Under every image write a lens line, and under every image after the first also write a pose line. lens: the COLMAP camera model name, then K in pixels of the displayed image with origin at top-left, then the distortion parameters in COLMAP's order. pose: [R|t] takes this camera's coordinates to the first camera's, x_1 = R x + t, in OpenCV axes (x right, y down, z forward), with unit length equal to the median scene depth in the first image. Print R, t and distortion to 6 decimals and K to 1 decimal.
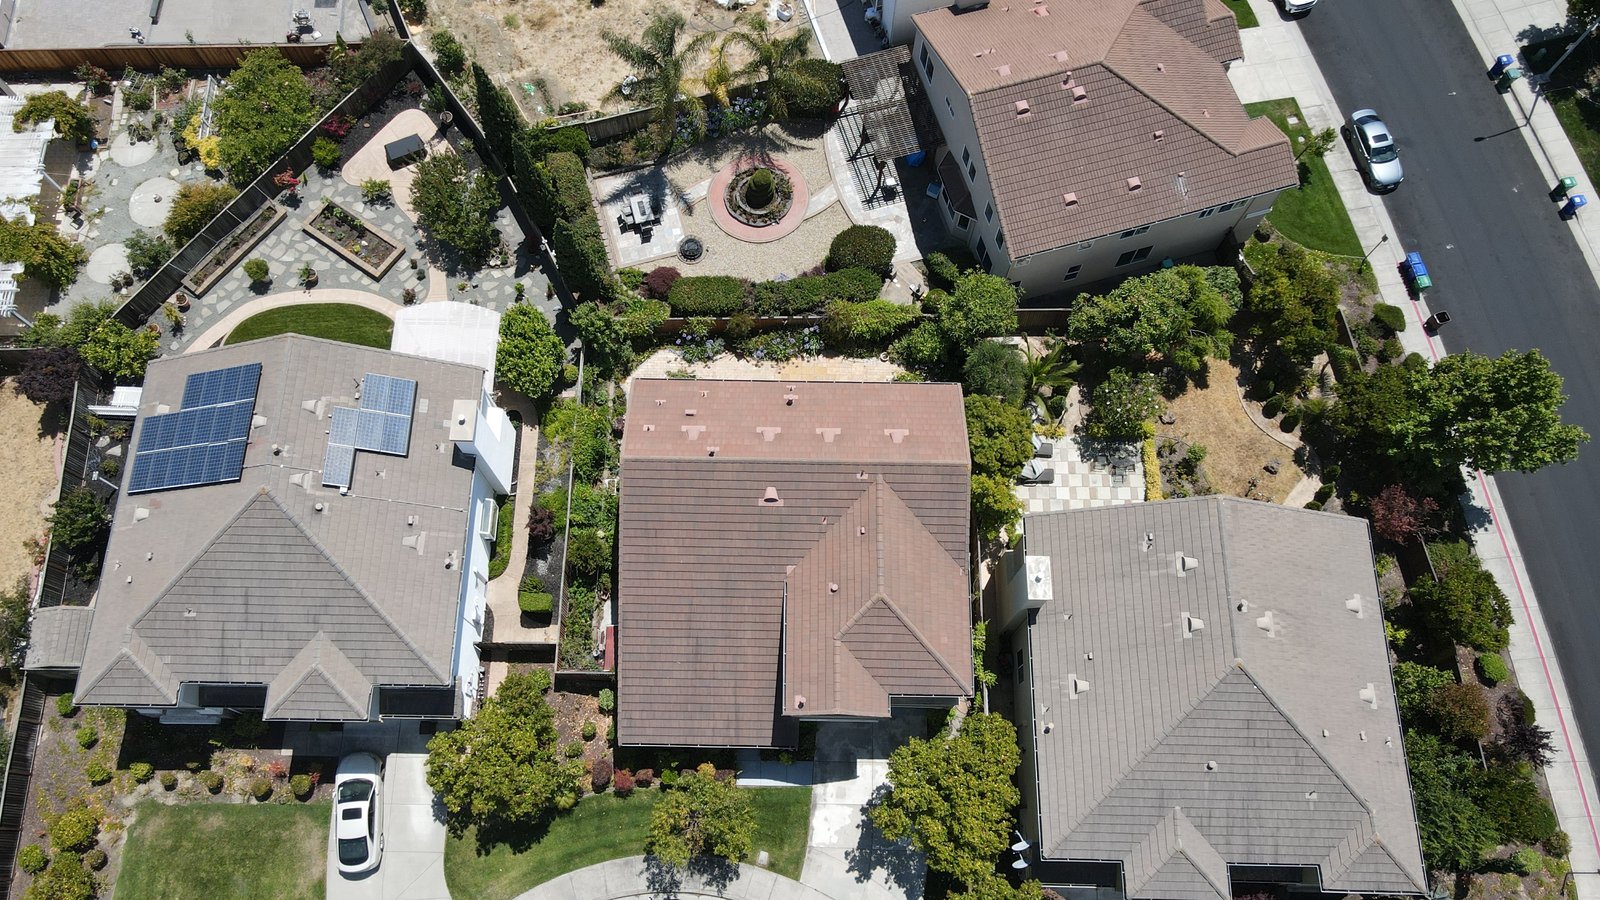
lens RADIAL K [[1170.0, 0, 803.3], [0, 1170.0, 455.2], [0, 0, 1]] dist [0.003233, 0.017581]
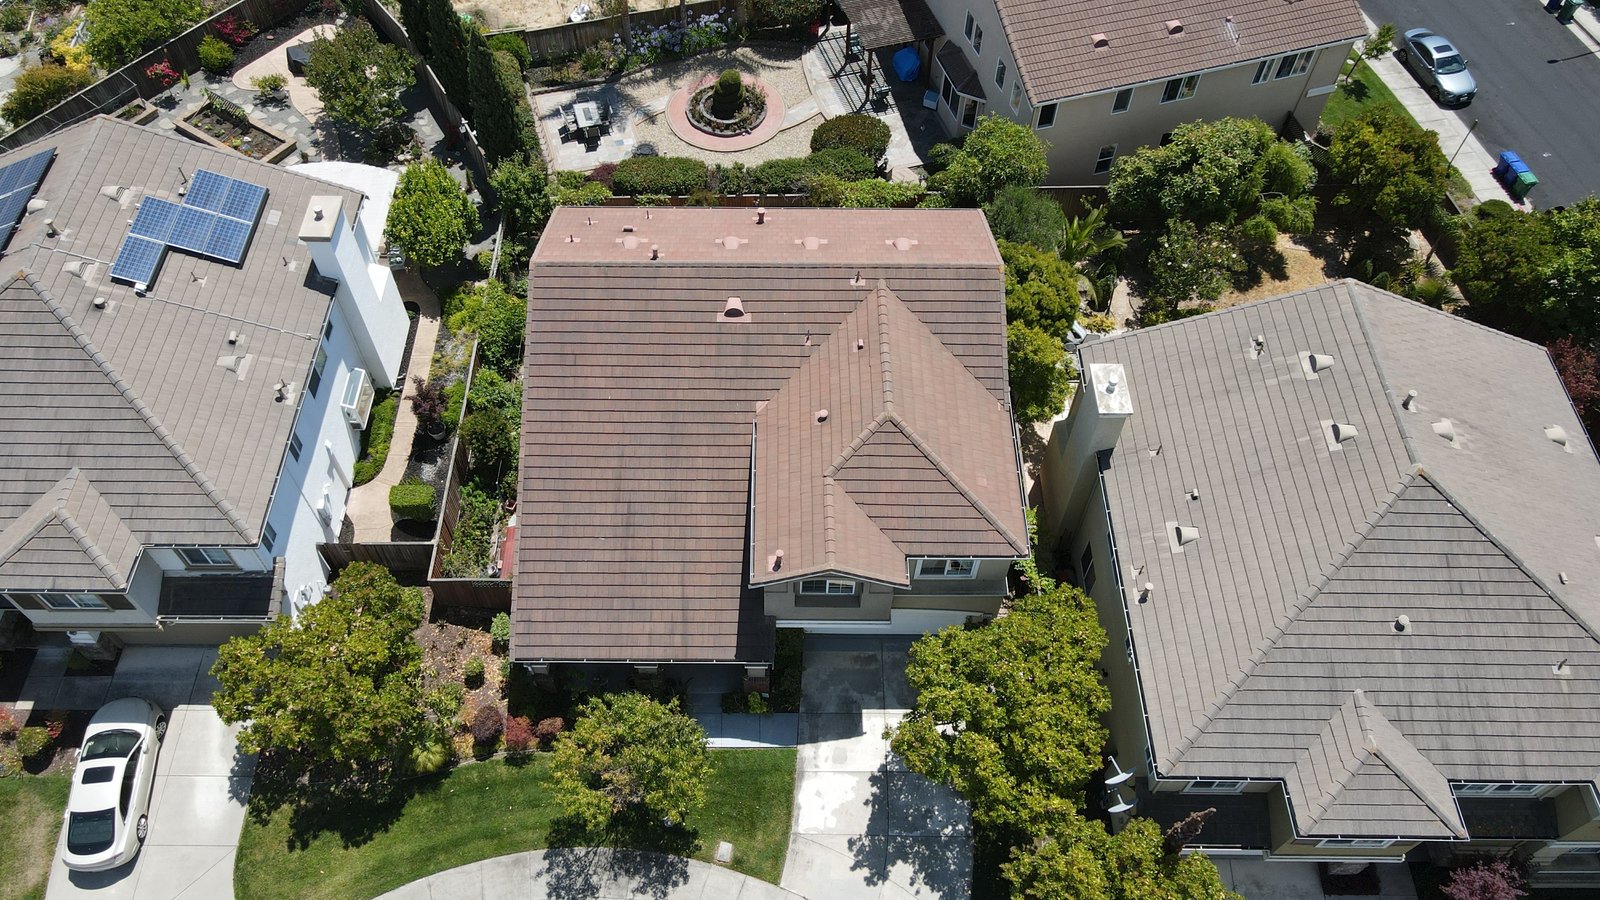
lens RADIAL K [[1170.0, 0, 802.4], [0, 1170.0, 453.9], [0, 0, 1]] dist [0.003233, 0.017581]
pose [[0.999855, -0.014851, 0.008303, 0.007597], [0.016504, 0.965143, -0.261202, 0.308693], [-0.004135, 0.261301, 0.965248, 0.310850]]
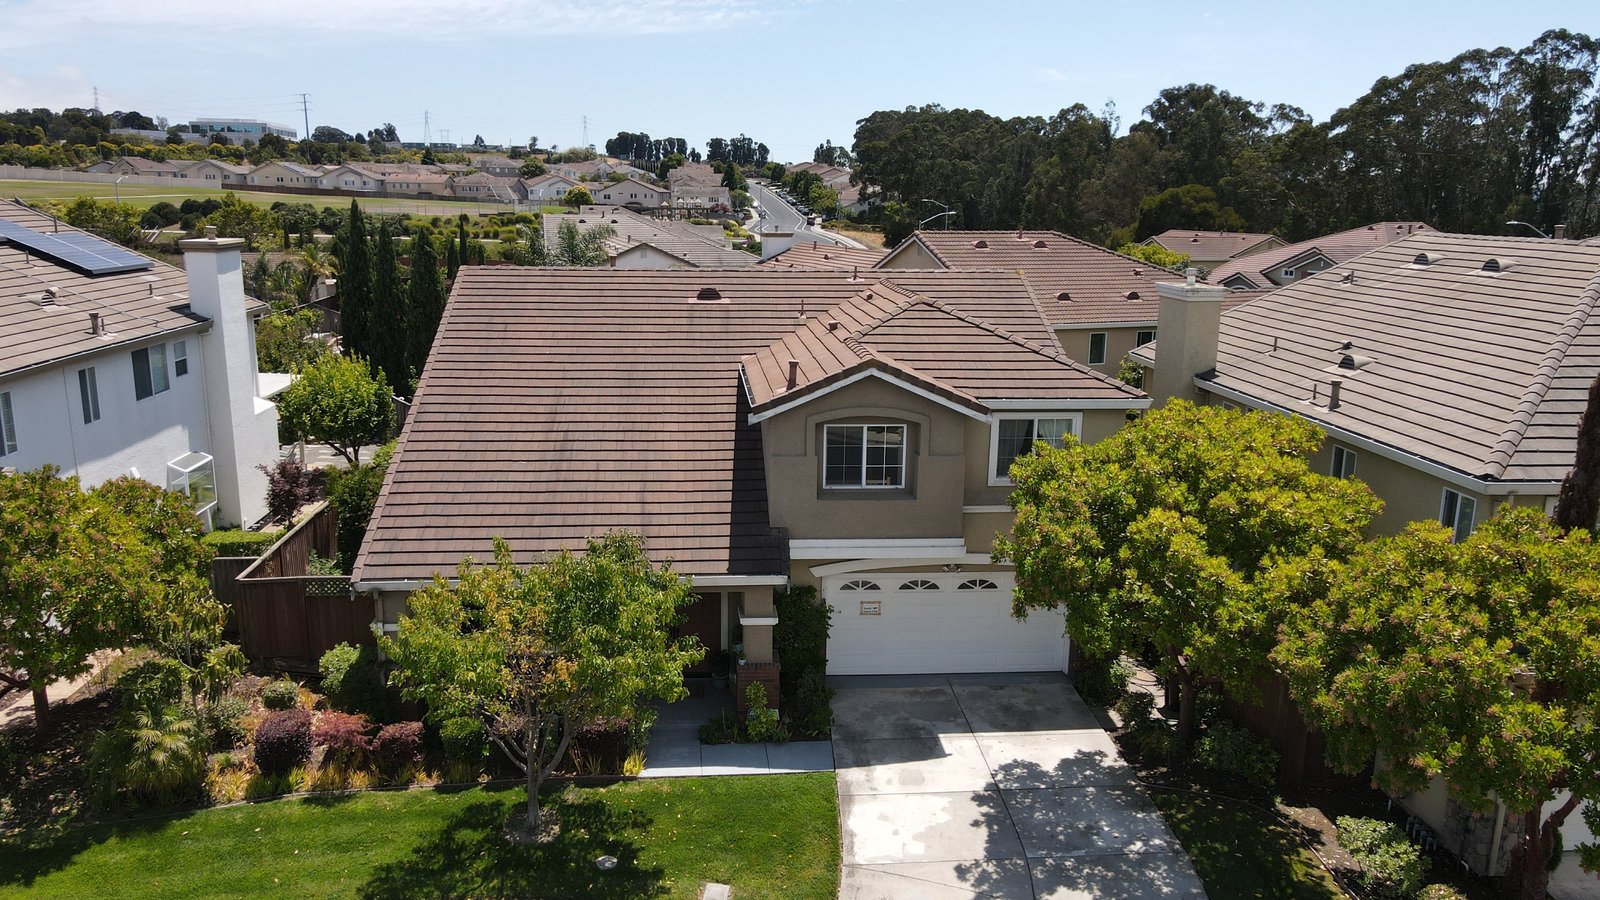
lens RADIAL K [[1170.0, 0, 790.7], [0, 1170.0, 452.8], [0, 0, 1]] dist [0.003233, 0.017581]
pose [[0.995675, -0.026725, 0.088976, -0.040599], [0.089490, 0.533093, -0.841311, 0.574262], [-0.024948, 0.845635, 0.533179, 0.734440]]
